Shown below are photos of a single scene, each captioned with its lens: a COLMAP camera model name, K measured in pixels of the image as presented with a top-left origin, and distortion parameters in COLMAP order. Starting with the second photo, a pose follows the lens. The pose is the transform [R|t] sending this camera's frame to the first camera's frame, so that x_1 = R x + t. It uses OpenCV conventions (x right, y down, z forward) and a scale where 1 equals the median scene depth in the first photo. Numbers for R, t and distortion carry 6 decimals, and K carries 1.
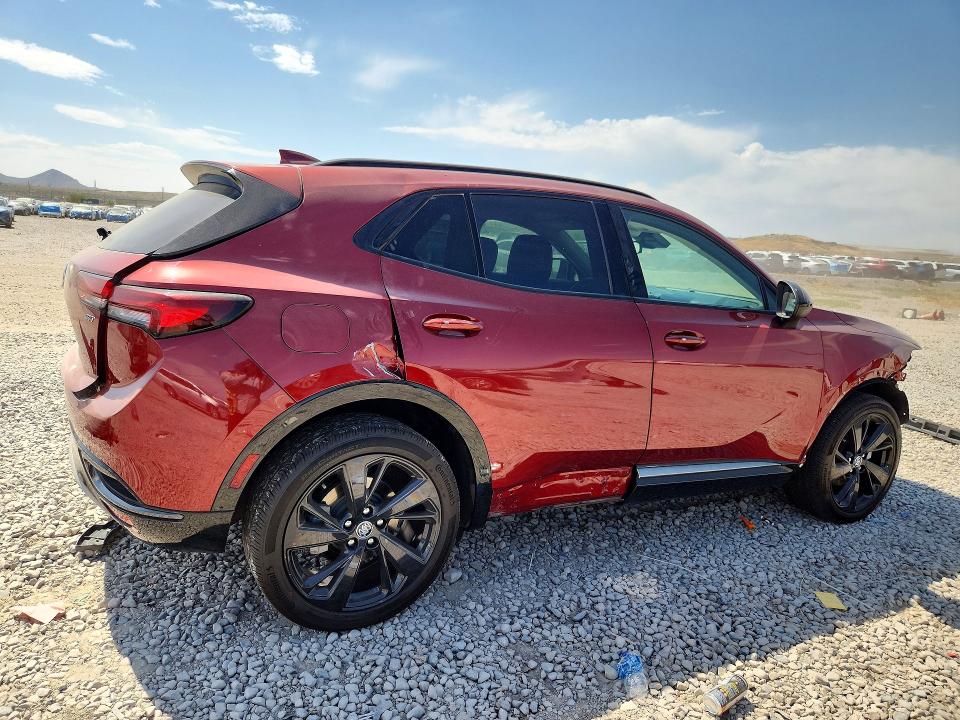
lens RADIAL K [[706.4, 0, 480.0], [0, 706.4, 360.0], [0, 0, 1]] dist [0.035720, -0.000593]
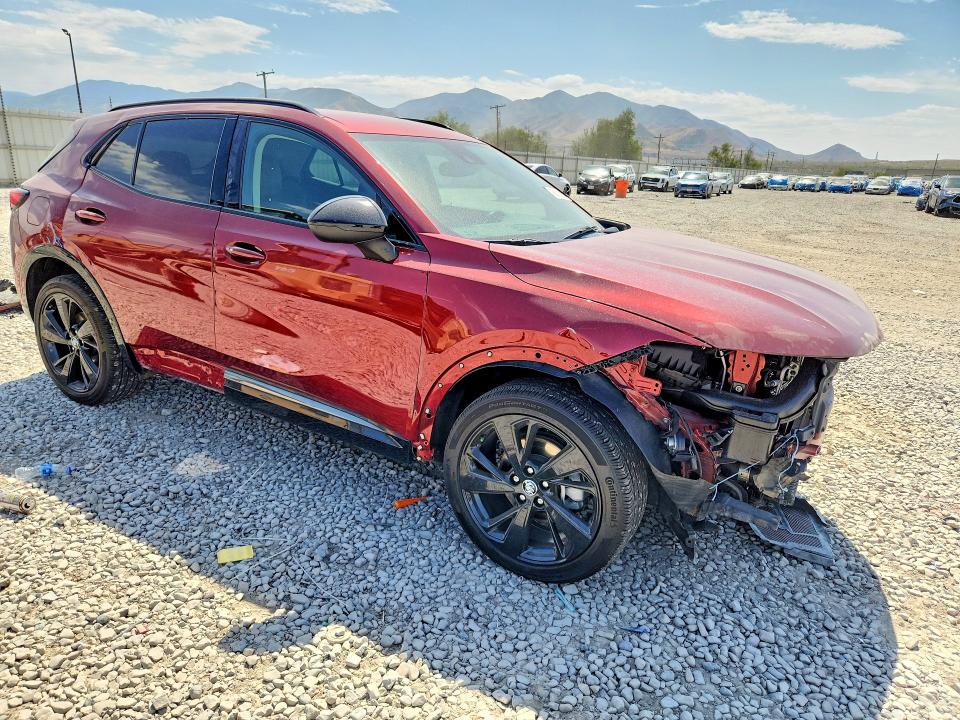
lens RADIAL K [[734.3, 0, 480.0], [0, 734.3, 360.0], [0, 0, 1]] dist [0.005105, -0.005516]
pose [[0.482062, 0.169097, -0.859664, 0.165265], [-0.150266, 0.982616, 0.109019, -0.004314], [0.863155, 0.076624, 0.499092, 0.095461]]
